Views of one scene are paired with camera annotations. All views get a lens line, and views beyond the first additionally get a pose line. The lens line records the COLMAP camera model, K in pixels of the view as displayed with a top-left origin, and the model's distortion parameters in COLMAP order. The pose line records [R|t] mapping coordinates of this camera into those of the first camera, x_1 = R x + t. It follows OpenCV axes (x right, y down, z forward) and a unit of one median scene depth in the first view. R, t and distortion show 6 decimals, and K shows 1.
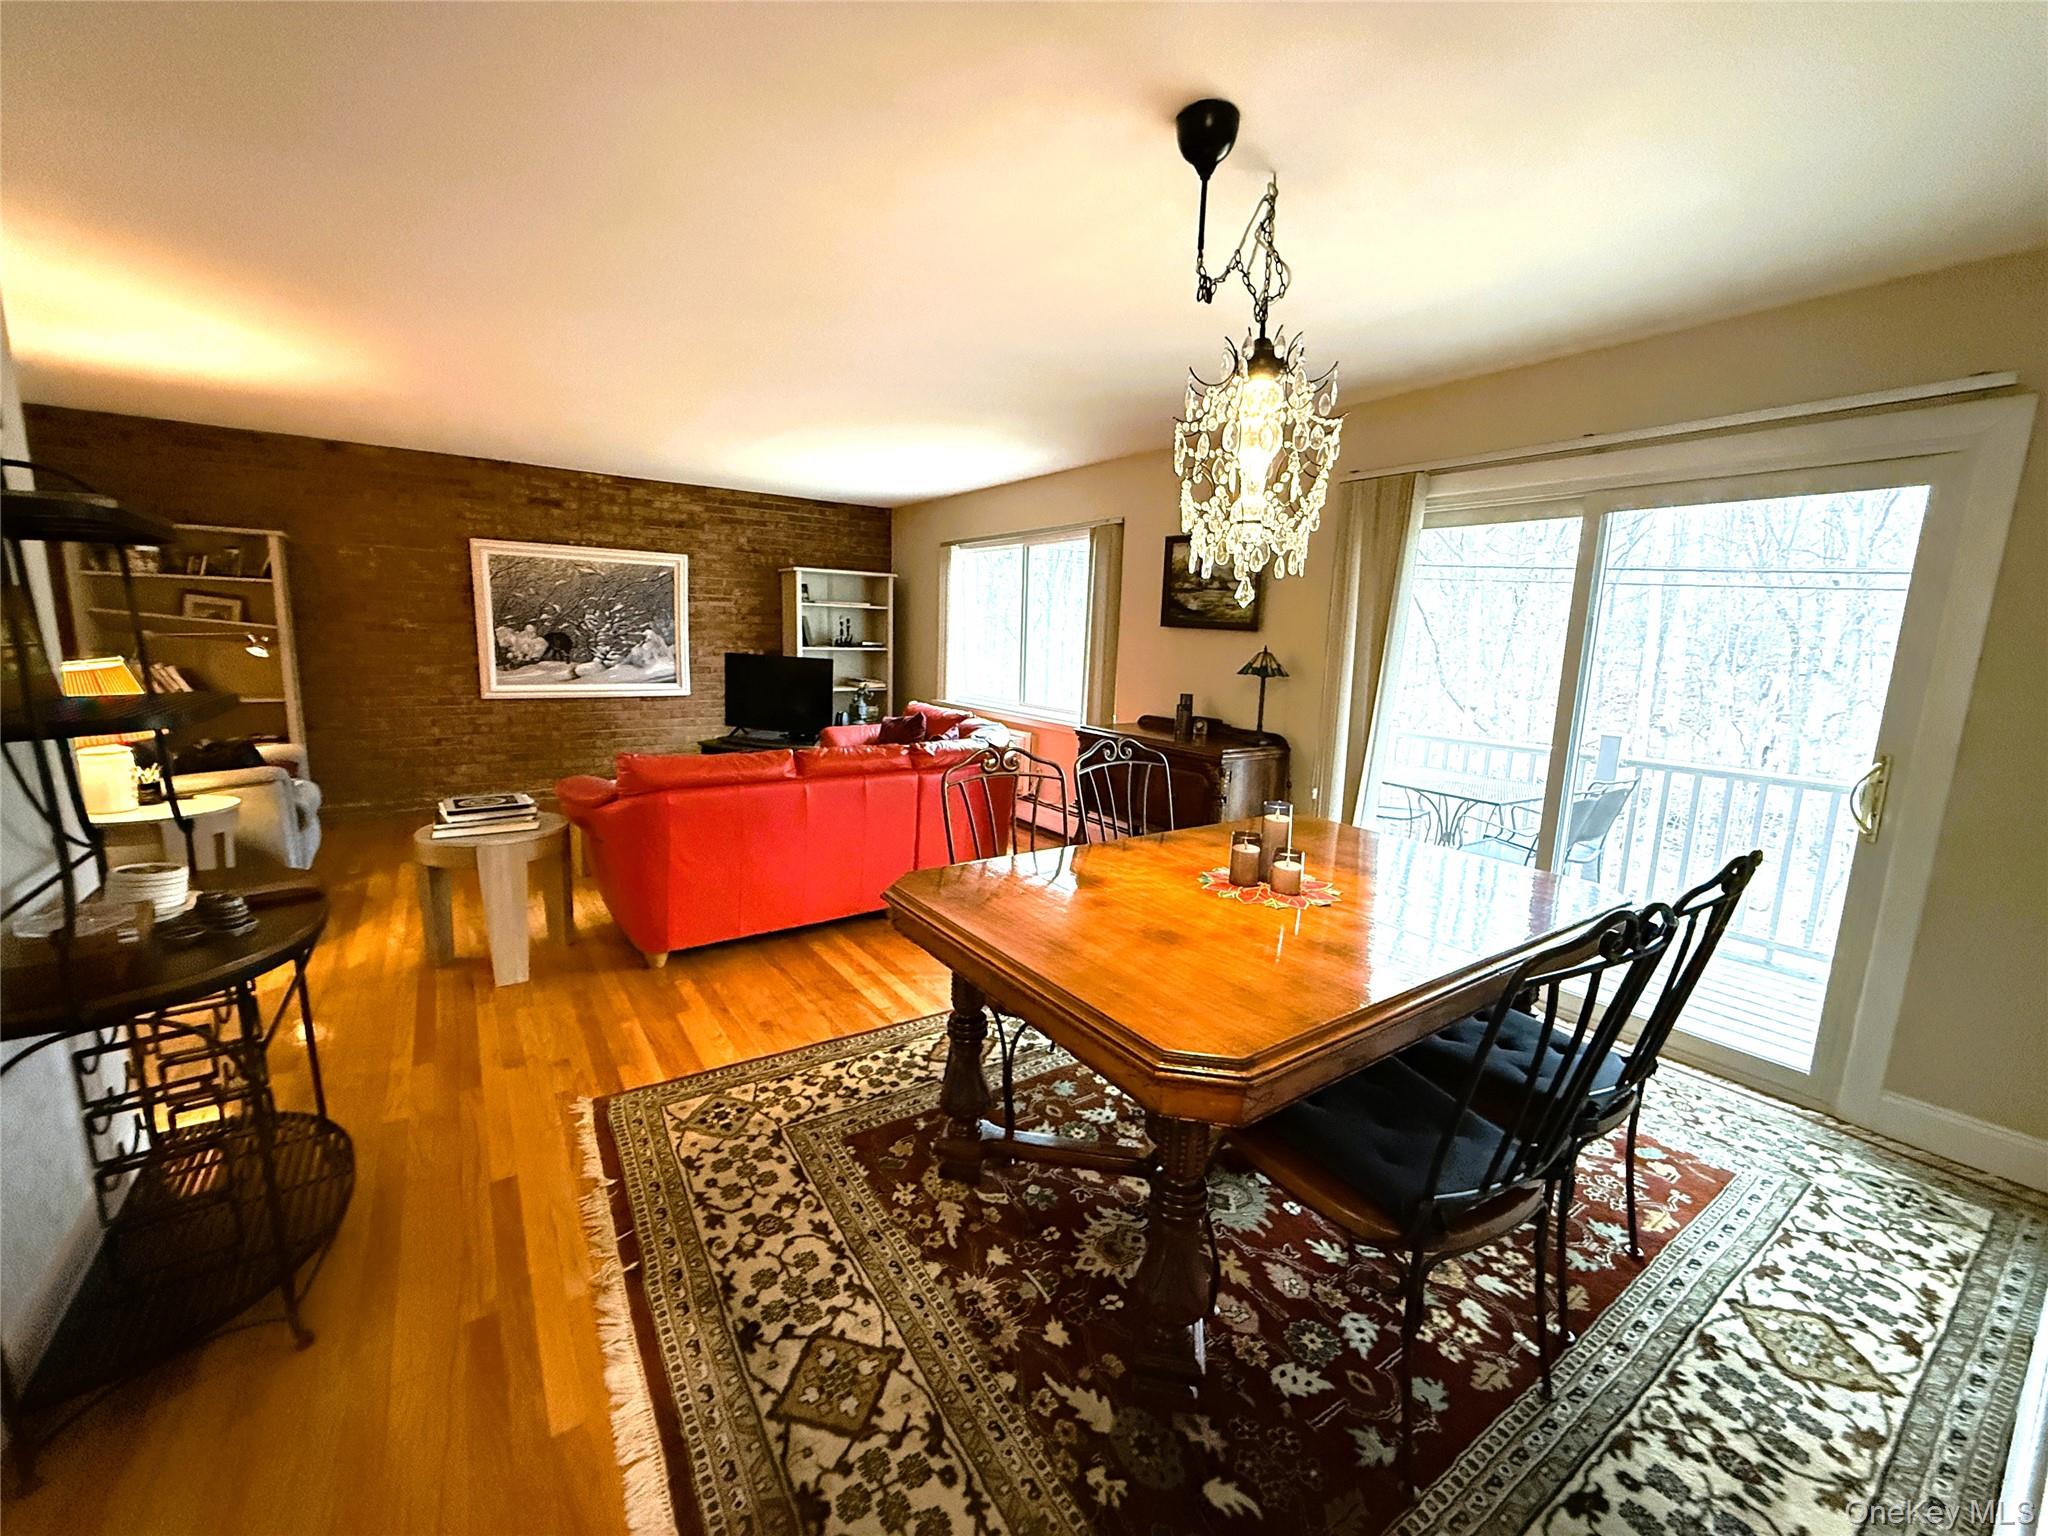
lens RADIAL K [[811.1, 0, 1017.4], [0, 811.1, 766.5], [0, 0, 1]] dist [0.000215, -0.000591]
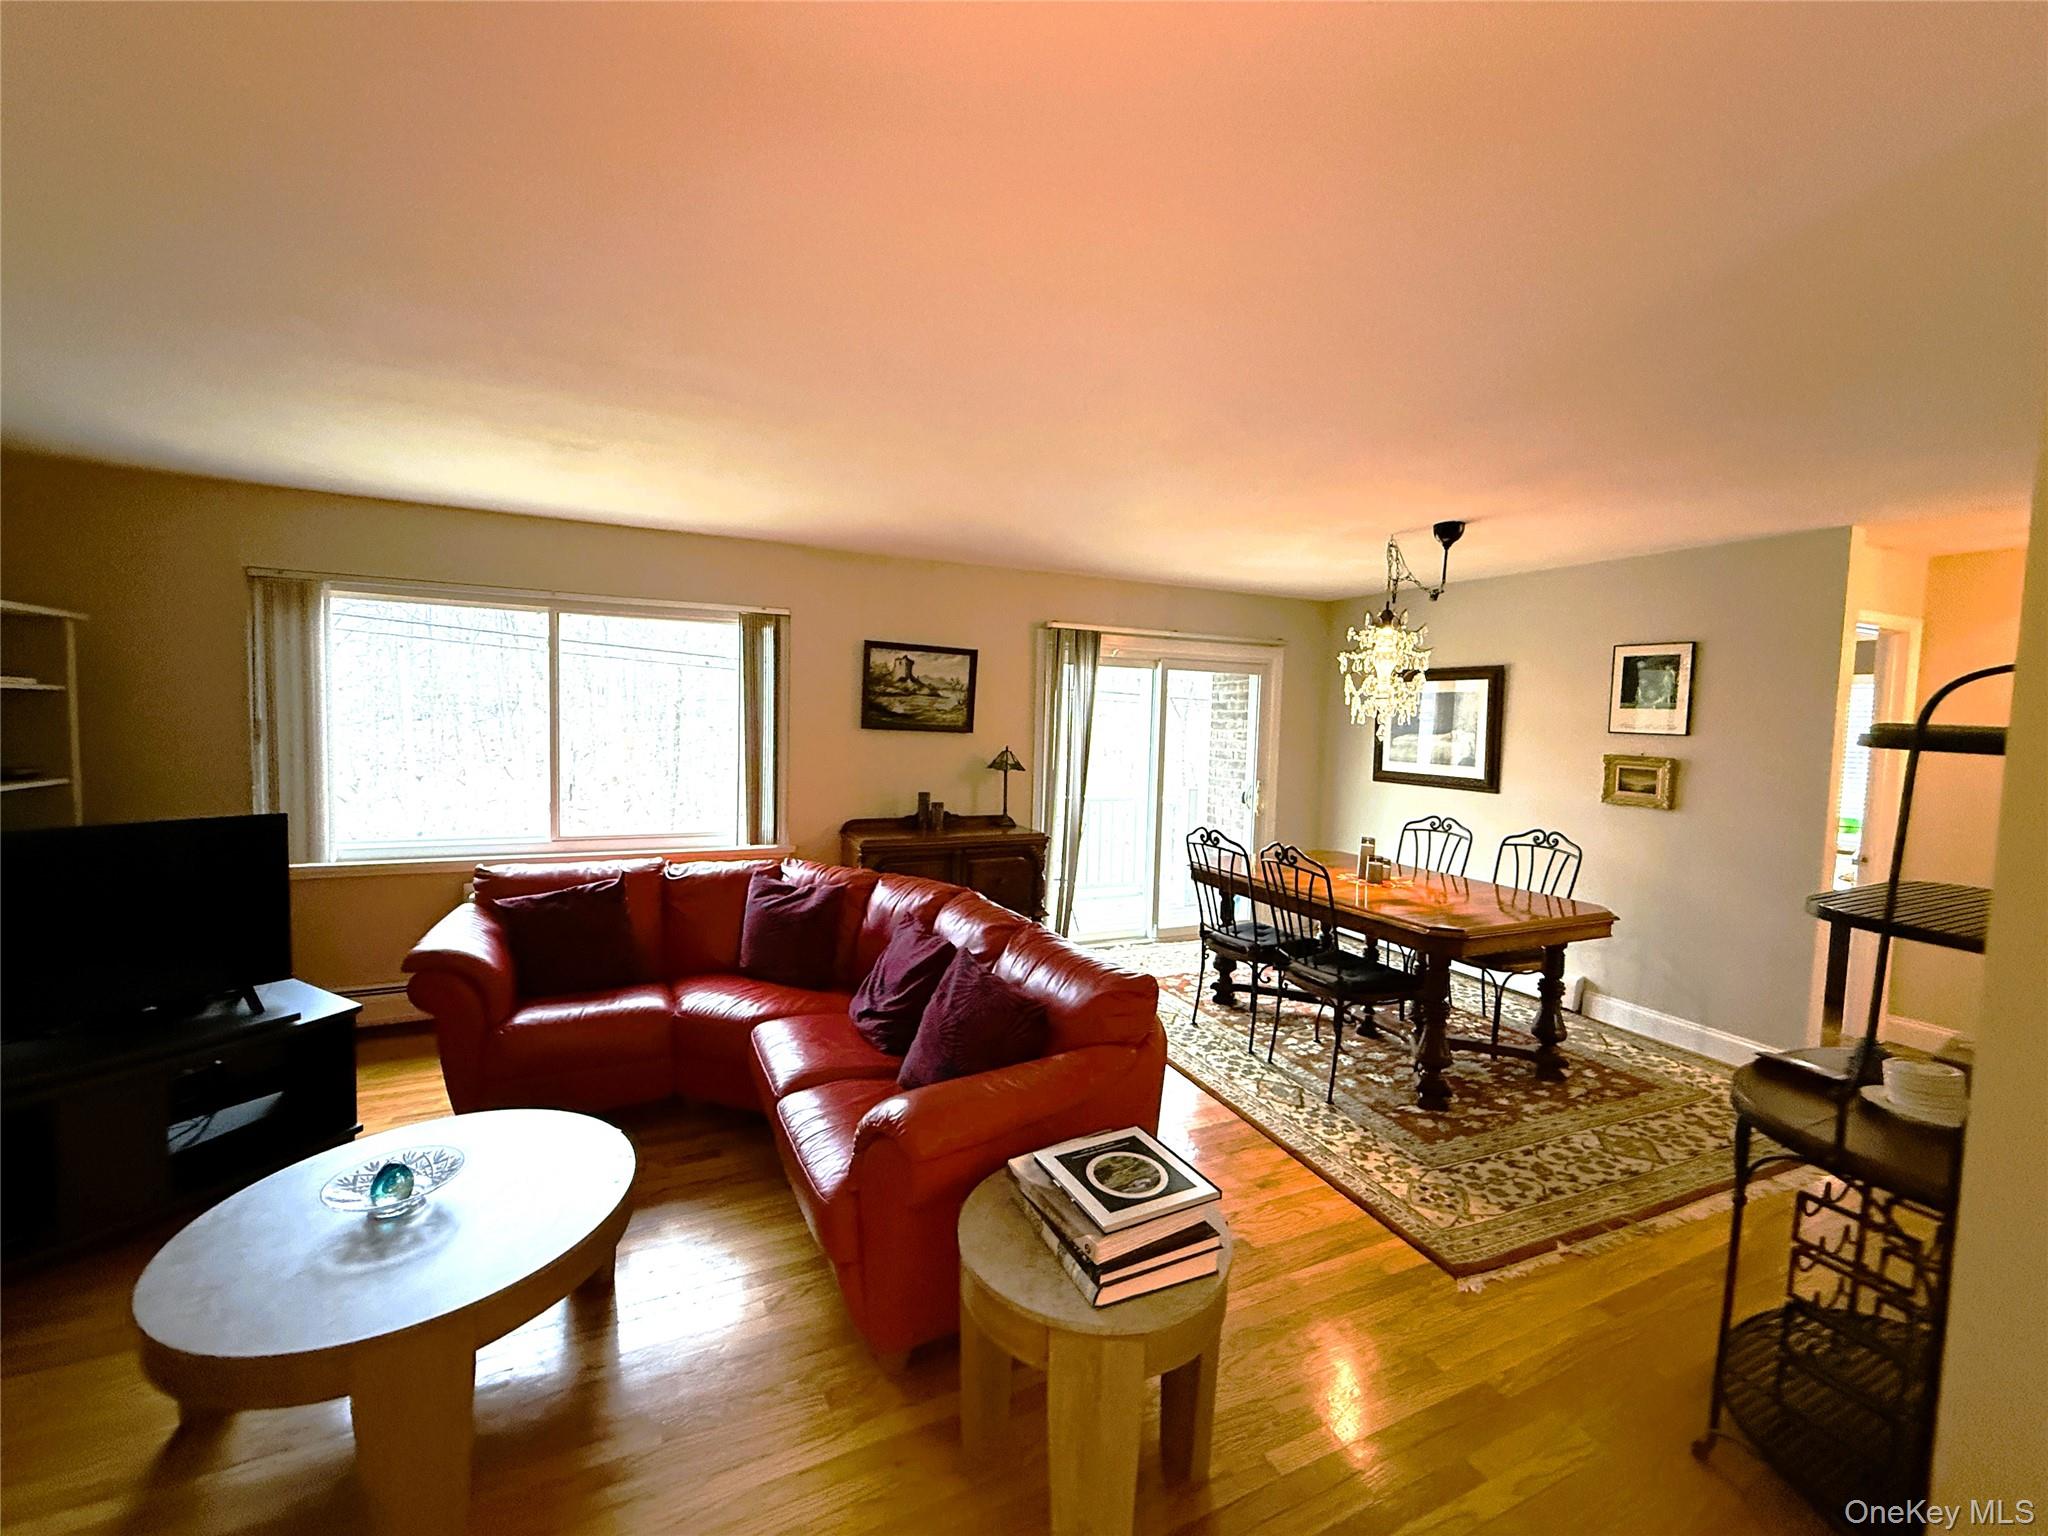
lens RADIAL K [[811.1, 0, 1017.4], [0, 811.1, 766.5], [0, 0, 1]] dist [0.000215, -0.000591]
pose [[0.178343, -0.086333, 0.980174, -0.755883], [0.143580, 0.987765, 0.060877, -0.158862], [-0.973436, 0.129876, 0.188557, 0.630599]]
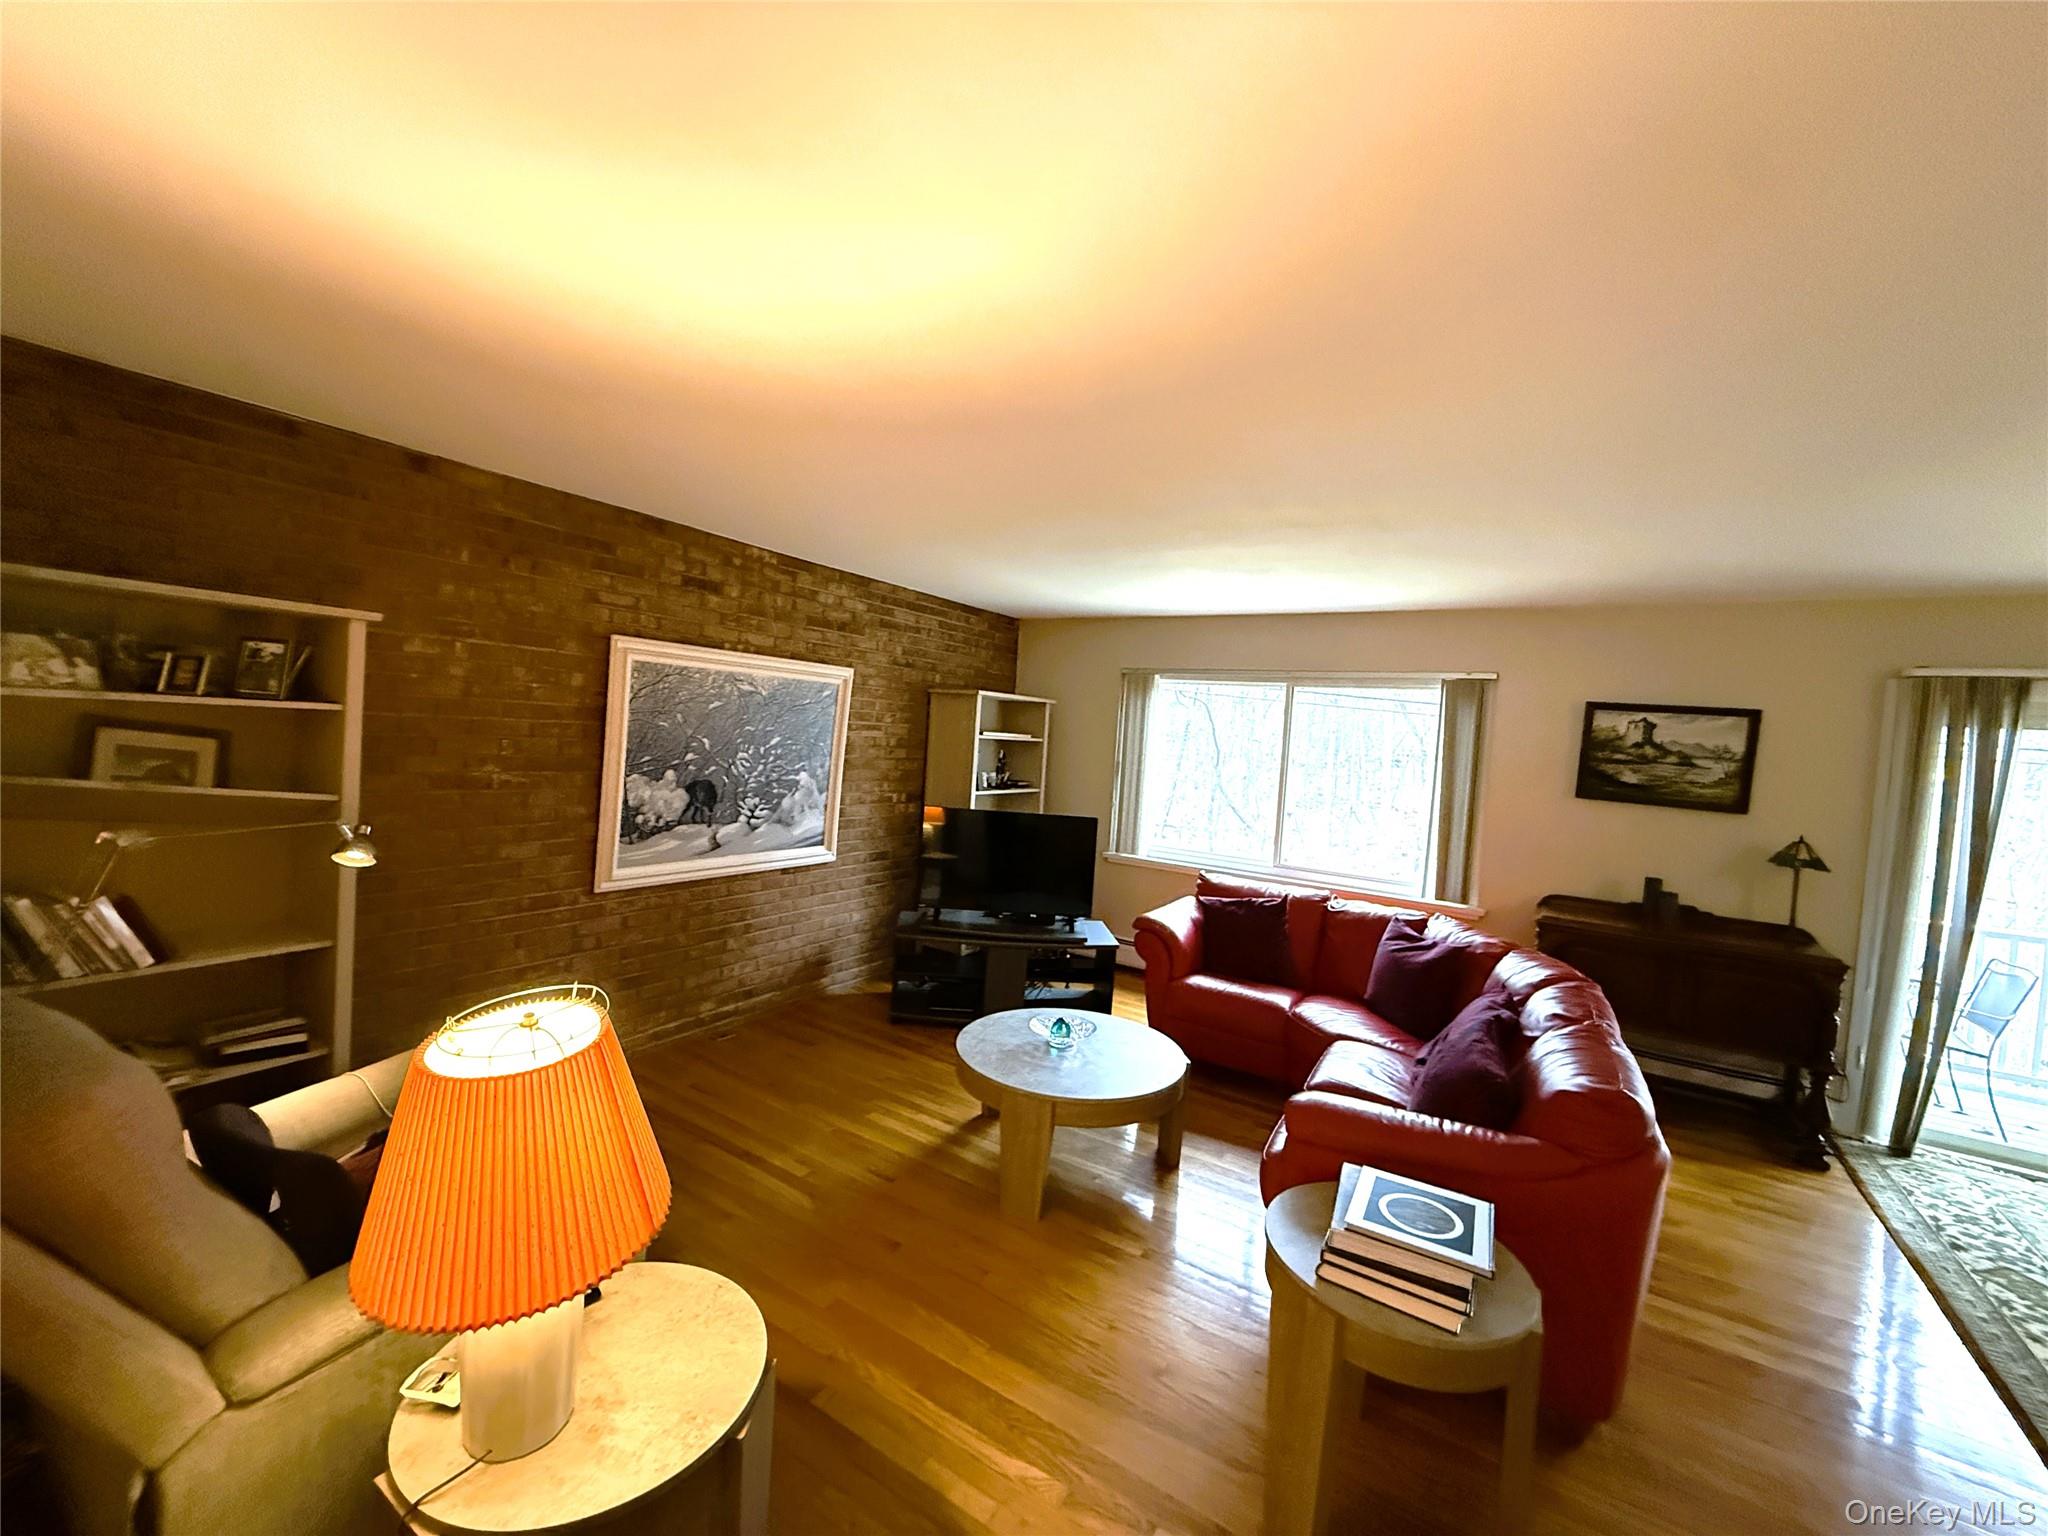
lens RADIAL K [[811.1, 0, 1017.4], [0, 811.1, 766.5], [0, 0, 1]] dist [0.000215, -0.000591]
pose [[0.926543, 0.011305, 0.376018, -0.736648], [0.028234, 0.994639, -0.099474, -0.133561], [-0.375127, 0.102784, 0.921257, 0.392757]]
